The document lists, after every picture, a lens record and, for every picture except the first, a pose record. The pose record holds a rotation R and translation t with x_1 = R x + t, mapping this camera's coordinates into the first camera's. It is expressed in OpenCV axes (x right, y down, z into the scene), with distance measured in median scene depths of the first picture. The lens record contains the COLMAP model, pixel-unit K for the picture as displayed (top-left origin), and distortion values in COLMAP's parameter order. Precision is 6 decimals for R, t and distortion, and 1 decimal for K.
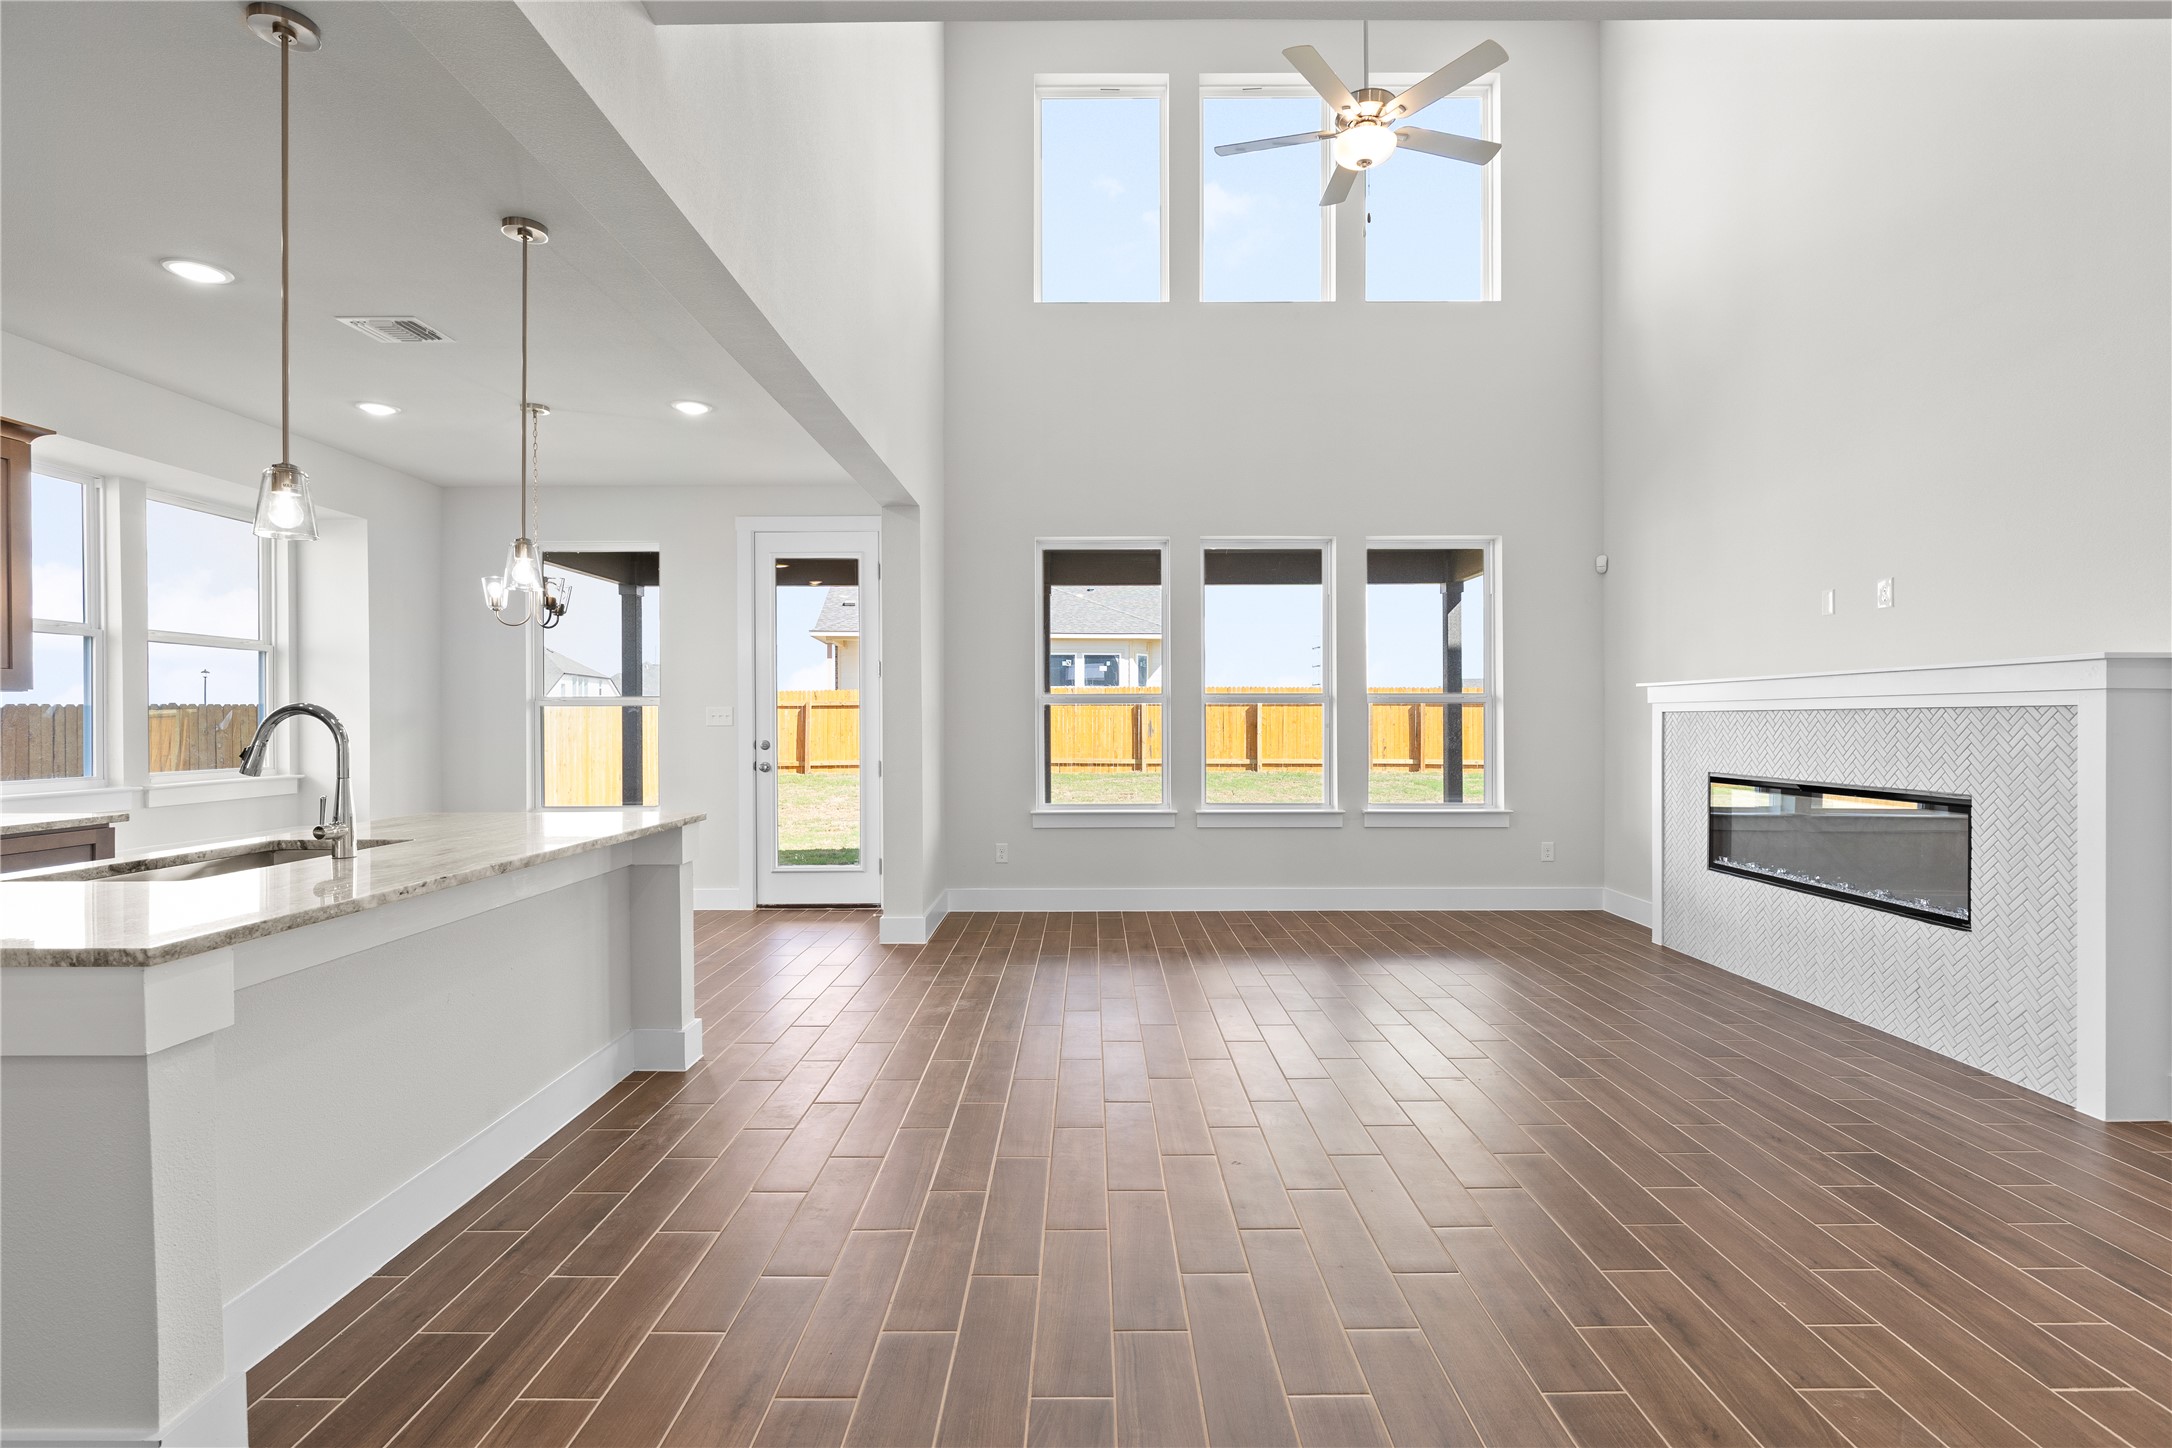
lens RADIAL K [[1011.1, 0, 1097.2], [0, 1011.1, 723.9], [0, 0, 1]] dist [0.003390, 0.000595]
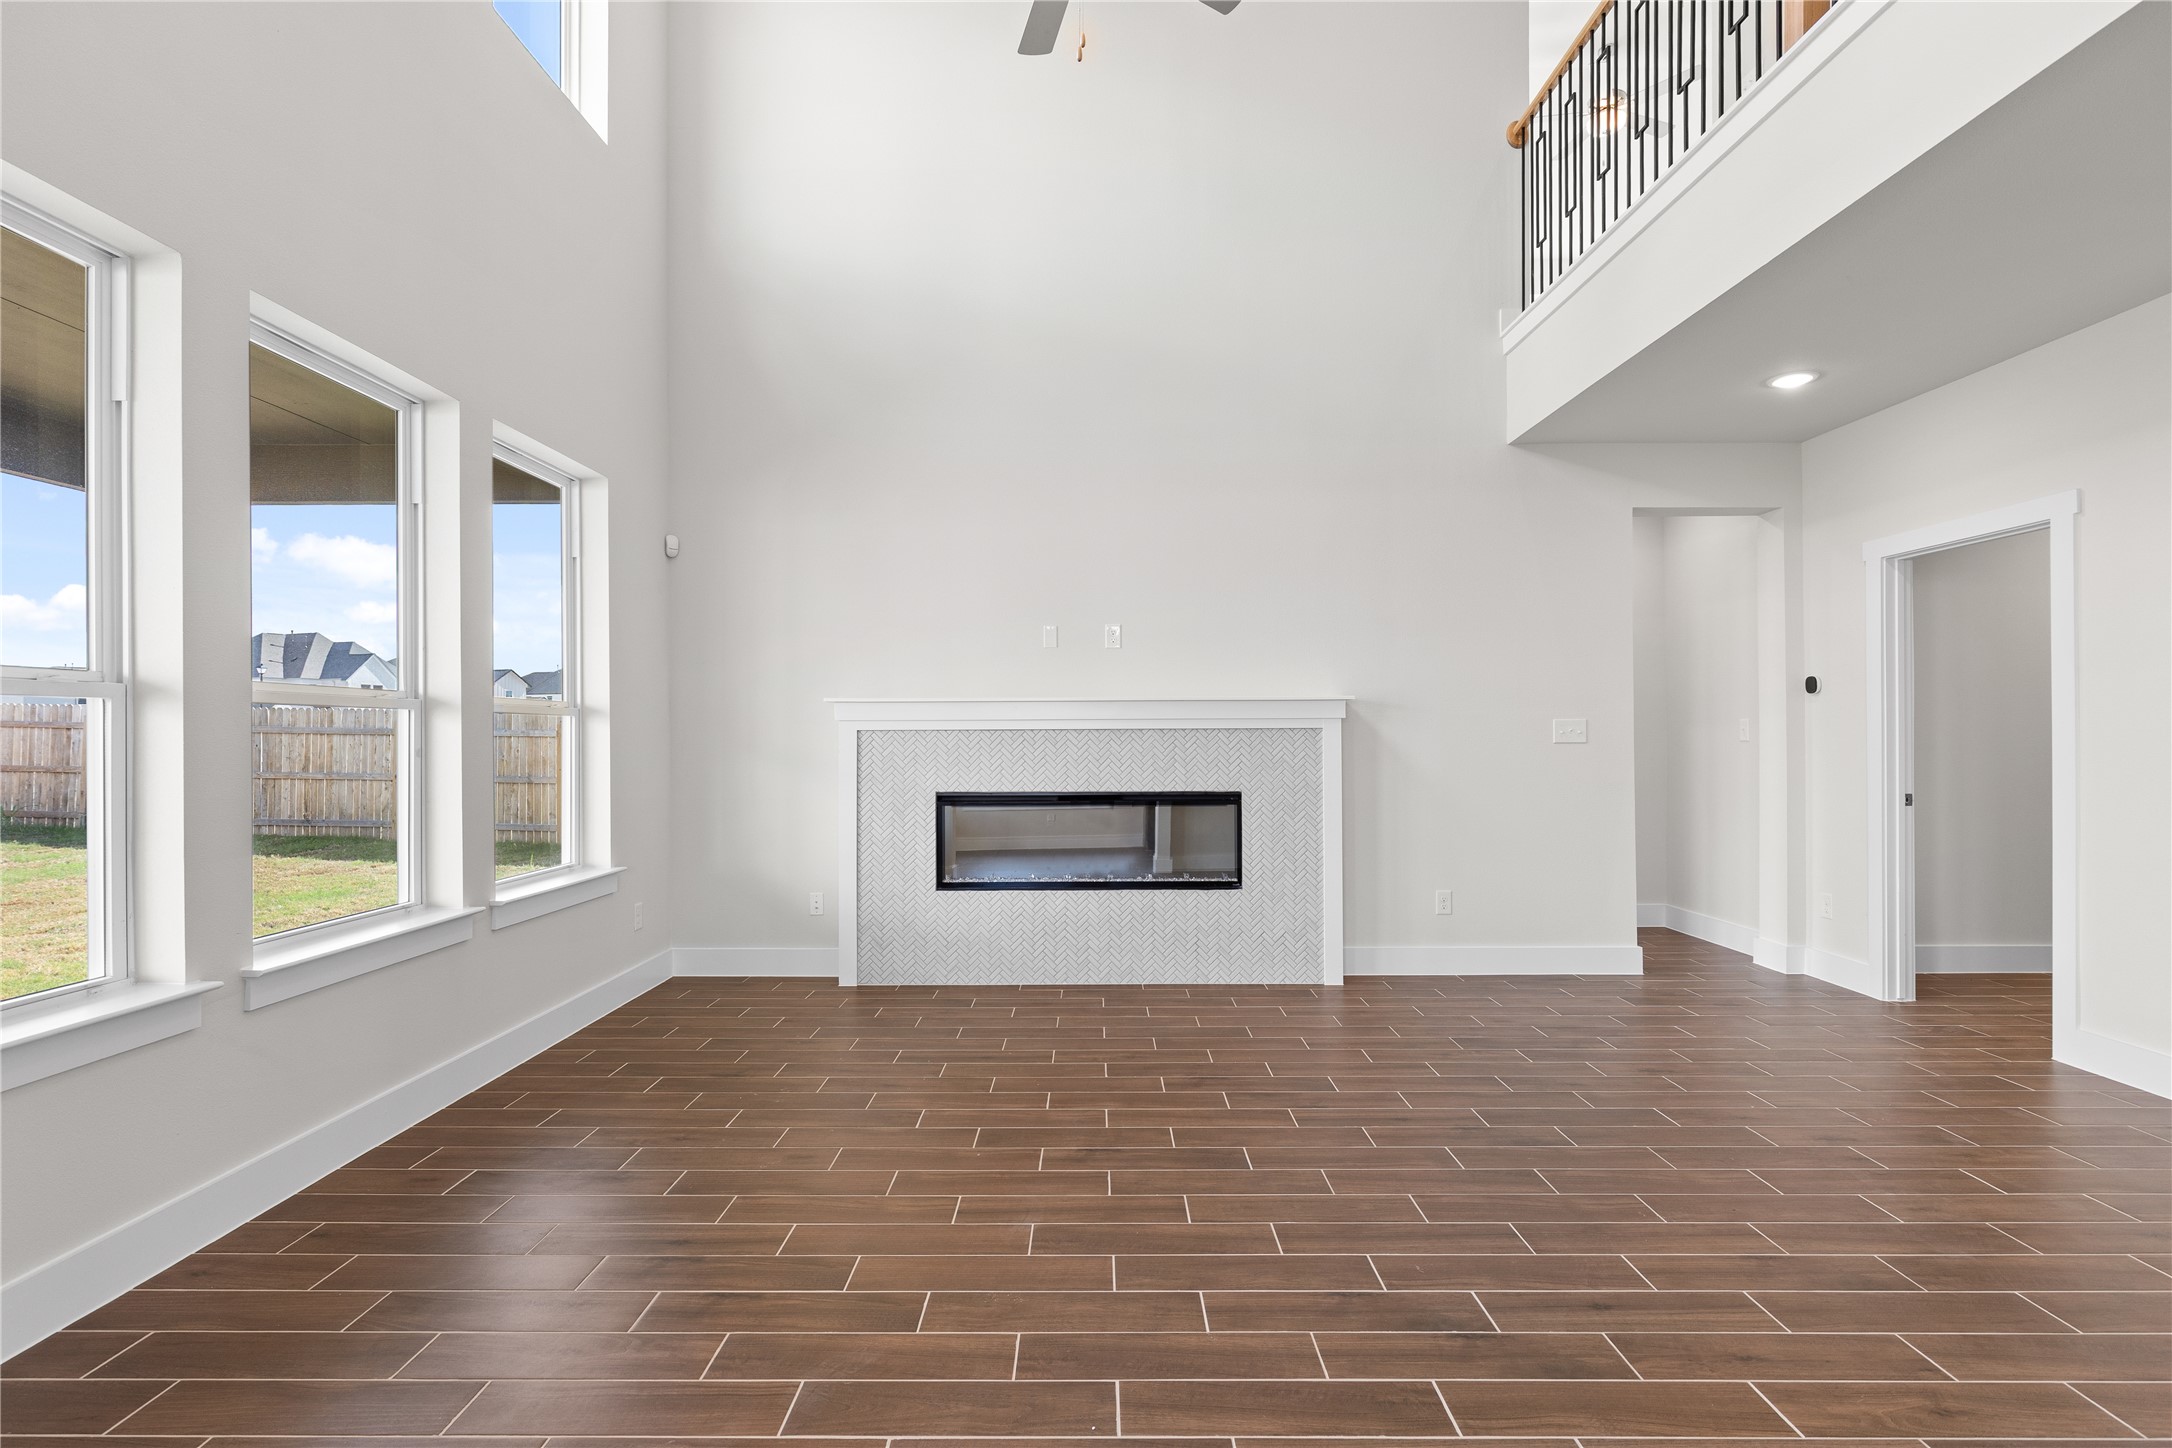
lens RADIAL K [[1011.1, 0, 1097.2], [0, 1011.1, 723.9], [0, 0, 1]] dist [0.003390, 0.000595]
pose [[0.002729, 0.007488, 0.999968, -0.484089], [0.007449, 0.999944, -0.007508, -0.012272], [-0.999969, 0.007470, 0.002673, 1.065600]]
